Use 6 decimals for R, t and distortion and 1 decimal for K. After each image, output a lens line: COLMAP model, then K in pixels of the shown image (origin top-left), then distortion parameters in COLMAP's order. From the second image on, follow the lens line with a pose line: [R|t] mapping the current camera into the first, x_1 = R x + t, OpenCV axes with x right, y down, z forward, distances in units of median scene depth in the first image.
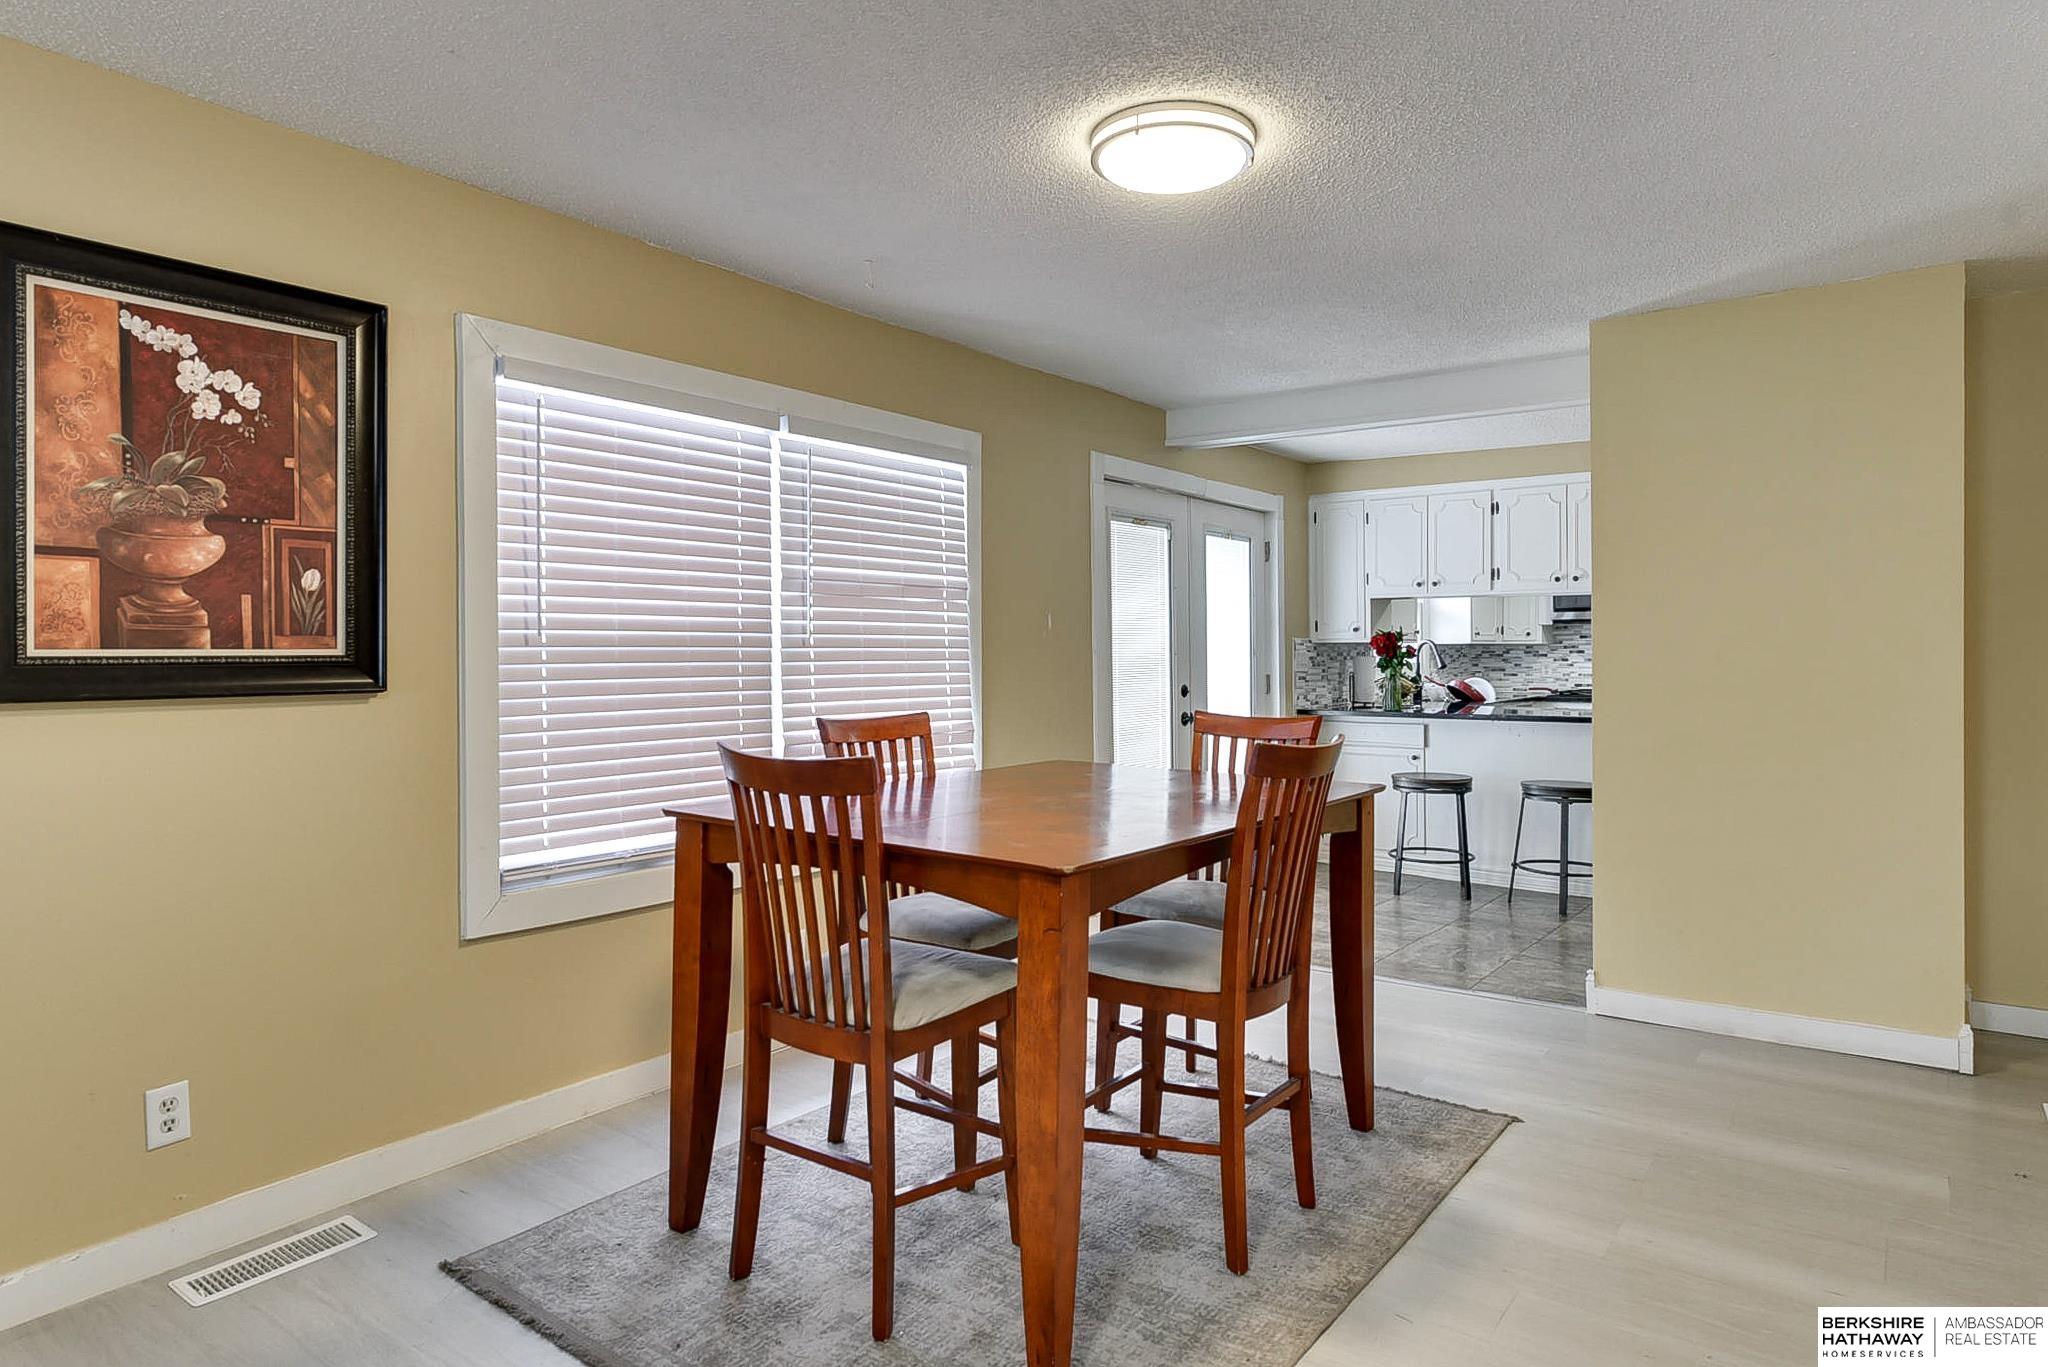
lens RADIAL K [[1177.5, 0, 1003.3], [0, 1177.5, 668.0], [0, 0, 1]] dist [-0.005935, -0.002290]
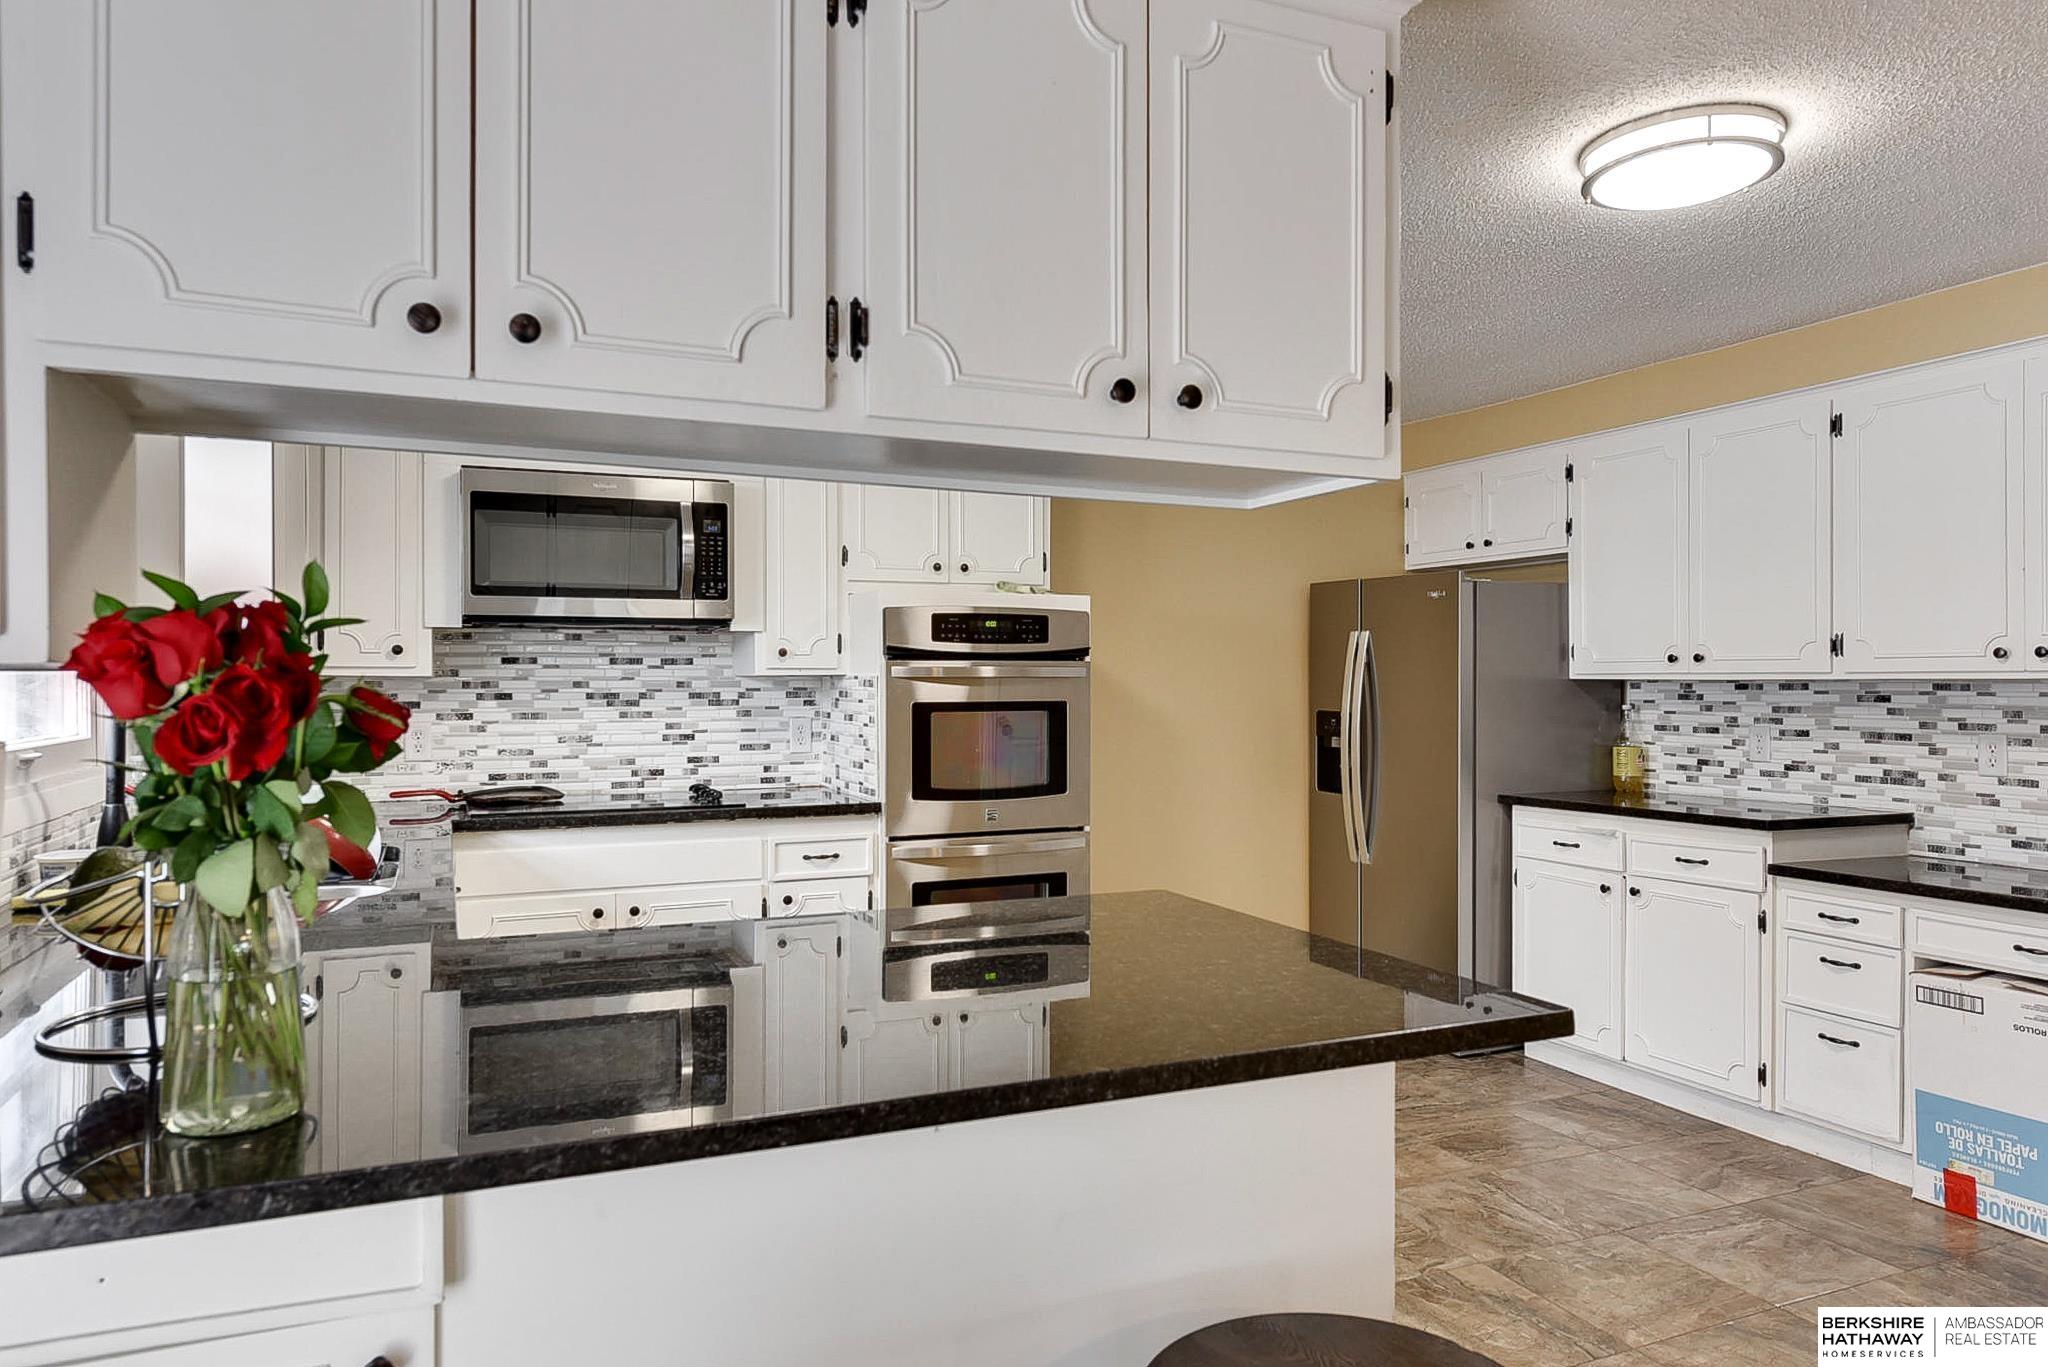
lens RADIAL K [[1299.7, 0, 1025.9], [0, 1299.7, 674.4], [0, 0, 1]] dist [0.004980, -0.000922]
pose [[0.467924, 0.011253, 0.883697, 0.373049], [0.006525, 0.999848, -0.016187, -0.028116], [-0.883744, 0.013340, 0.467780, 1.349598]]
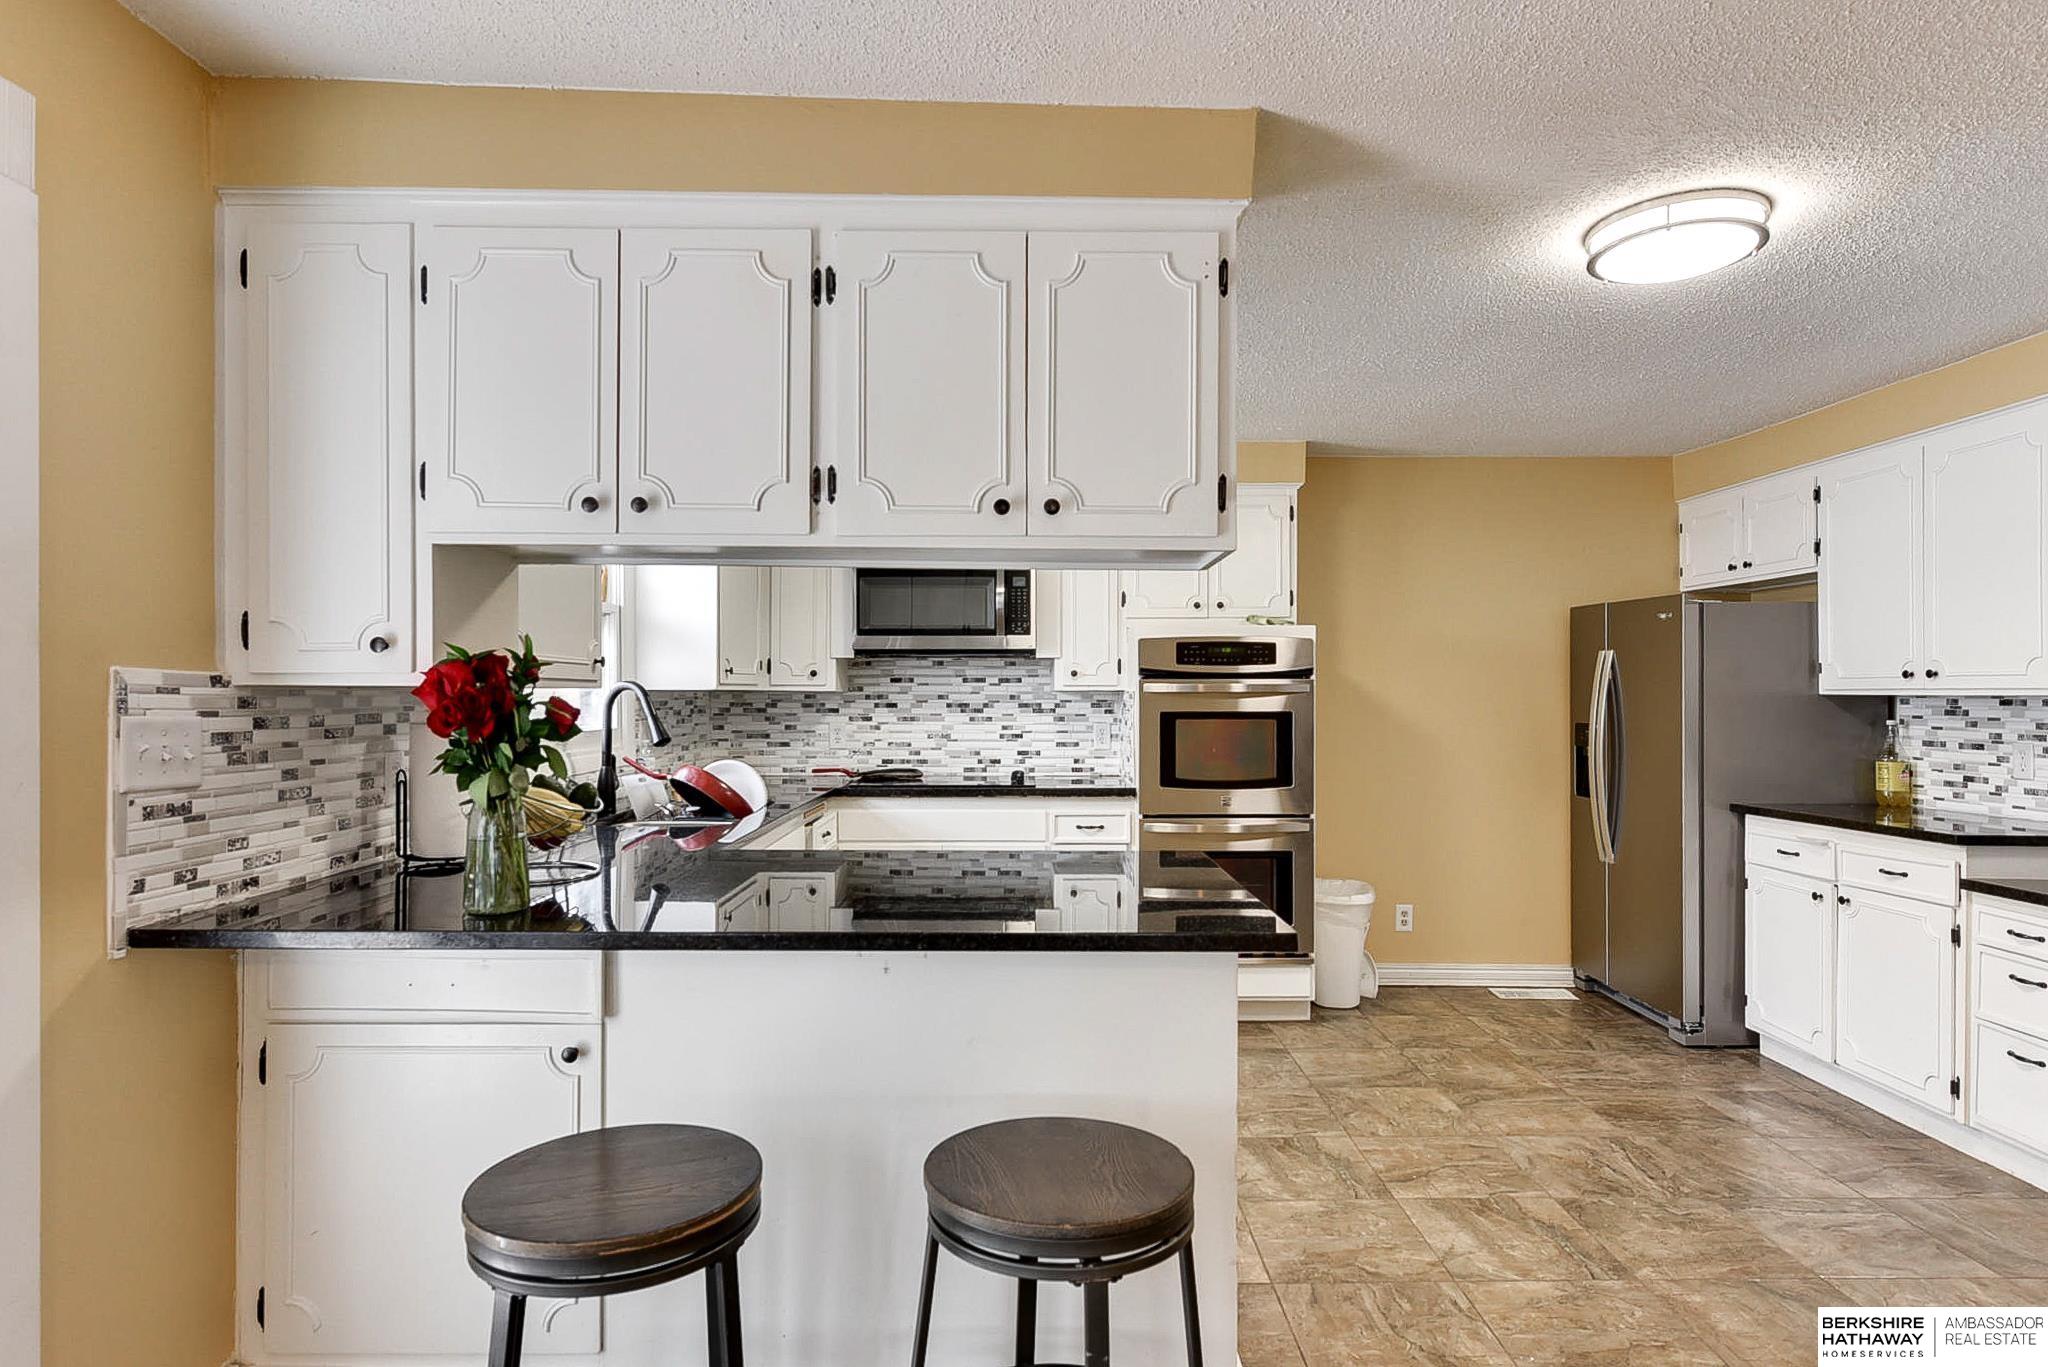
lens RADIAL K [[1129.9, 0, 1037.3], [0, 1129.9, 681.2], [0, 0, 1]] dist [0.003590, -0.003097]
pose [[0.777630, 0.015606, 0.628529, 0.412775], [-0.000355, 0.999703, -0.024383, -0.026148], [-0.628723, 0.018738, 0.777404, 1.108968]]
